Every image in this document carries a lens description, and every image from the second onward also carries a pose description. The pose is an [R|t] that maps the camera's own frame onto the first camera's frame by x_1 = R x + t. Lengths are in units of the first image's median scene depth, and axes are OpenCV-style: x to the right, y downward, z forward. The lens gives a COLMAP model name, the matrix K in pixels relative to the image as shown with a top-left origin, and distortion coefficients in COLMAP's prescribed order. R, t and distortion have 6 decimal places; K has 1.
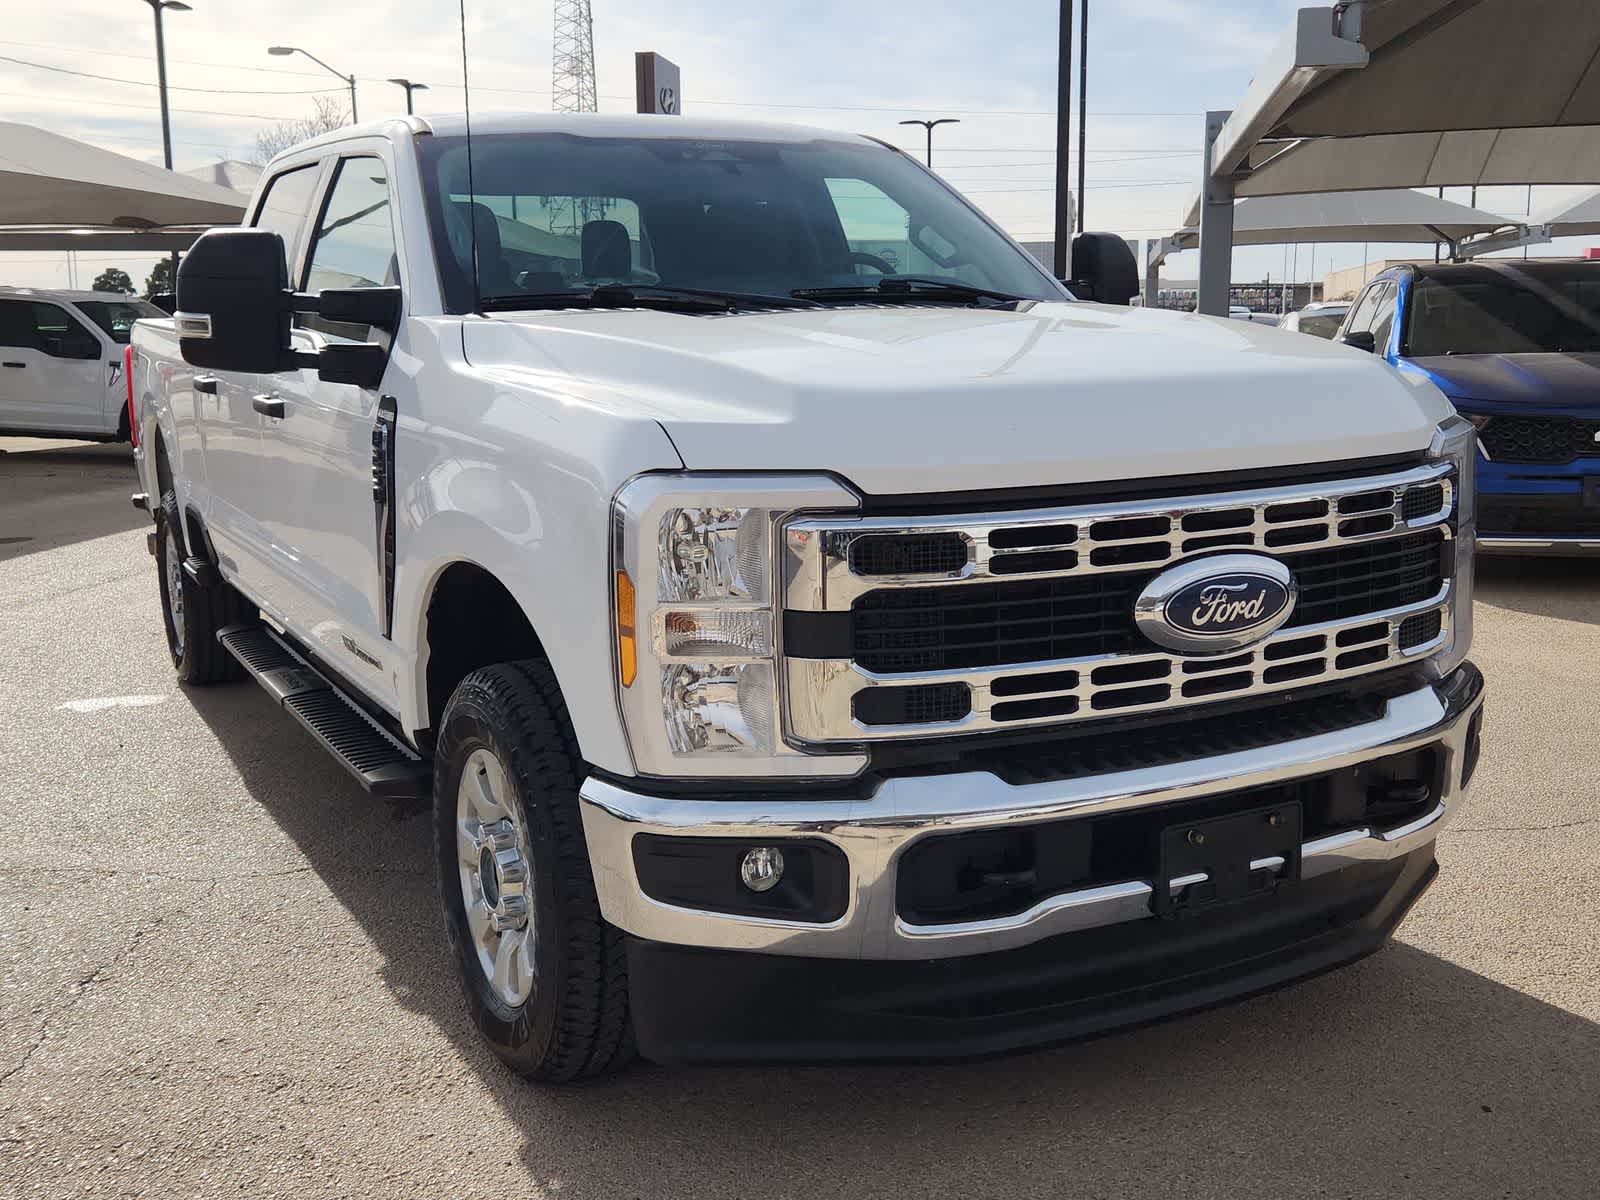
lens RADIAL K [[1796.2, 0, 785.0], [0, 1796.2, 587.0], [0, 0, 1]] dist [0.071312, 0.000000]
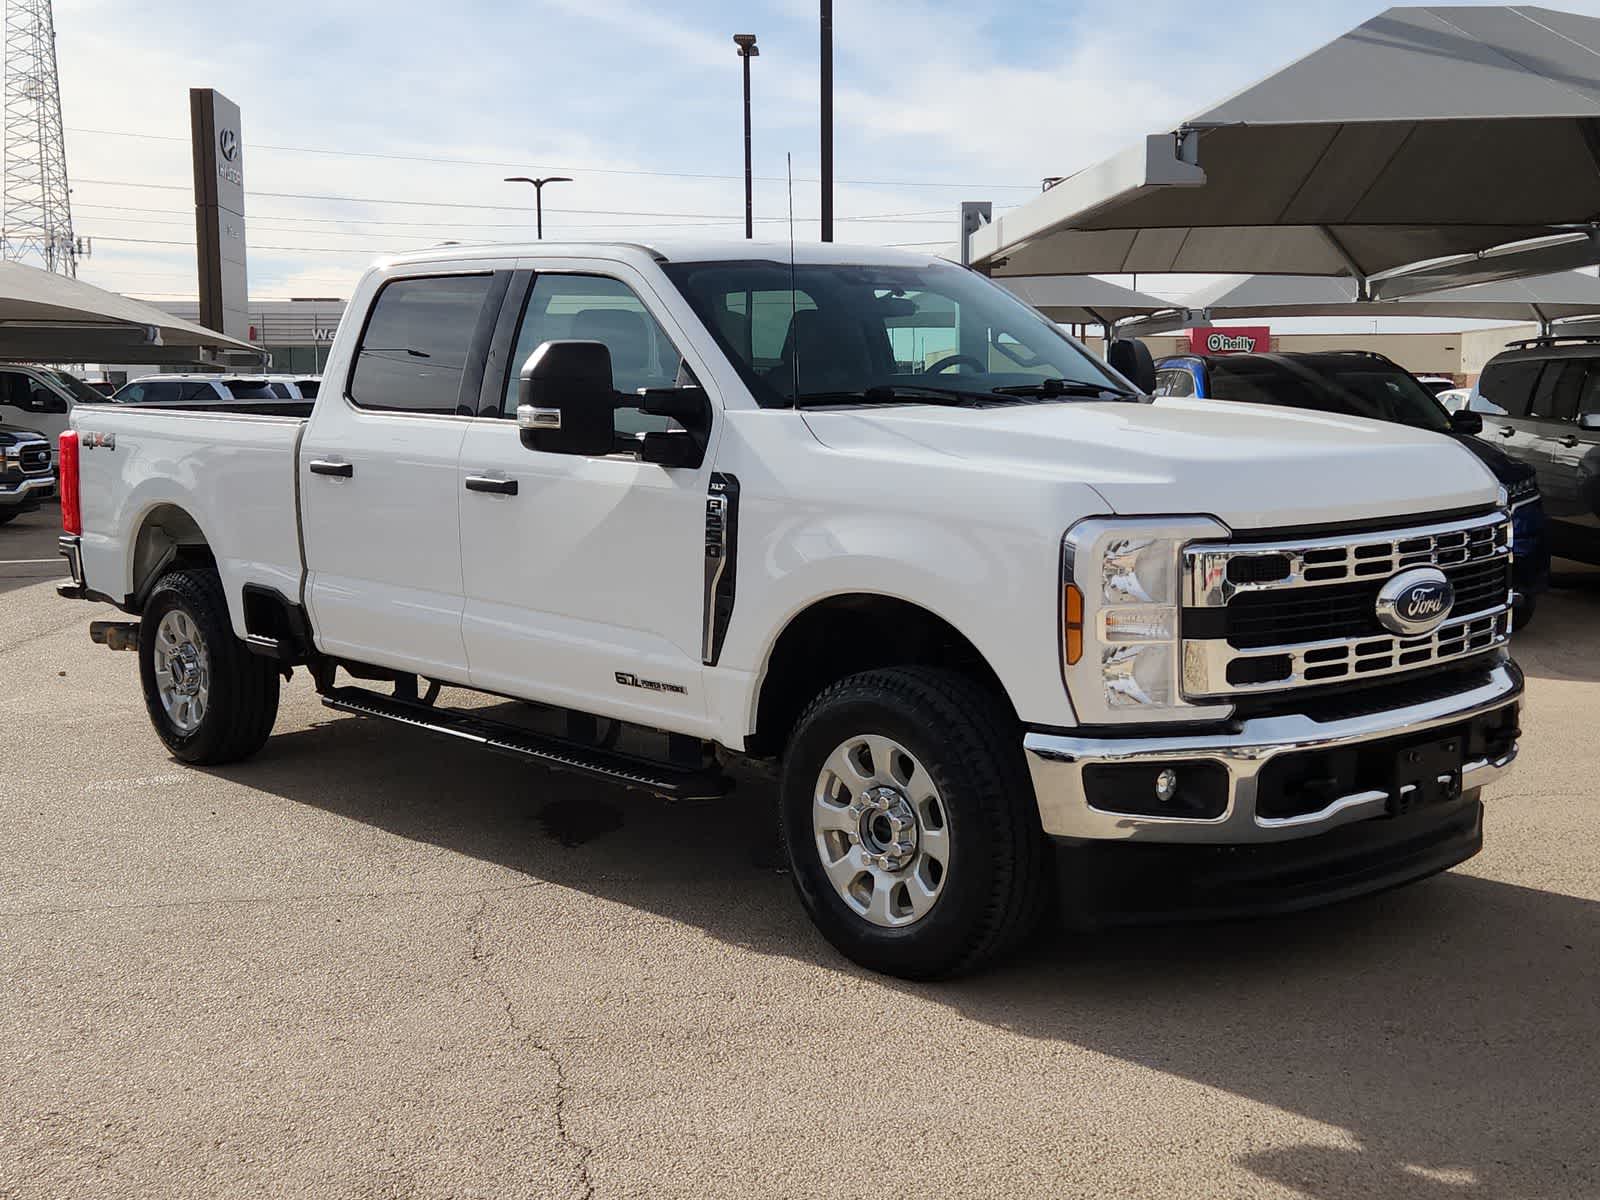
lens RADIAL K [[2168.6, 0, 786.8], [0, 2168.6, 602.0], [0, 0, 1]] dist [0.096979, 0.000000]
pose [[0.967632, -0.023322, 0.251286, -0.719270], [0.036515, 0.998181, -0.047968, 0.077134], [-0.249710, 0.055591, 0.966724, -0.619474]]
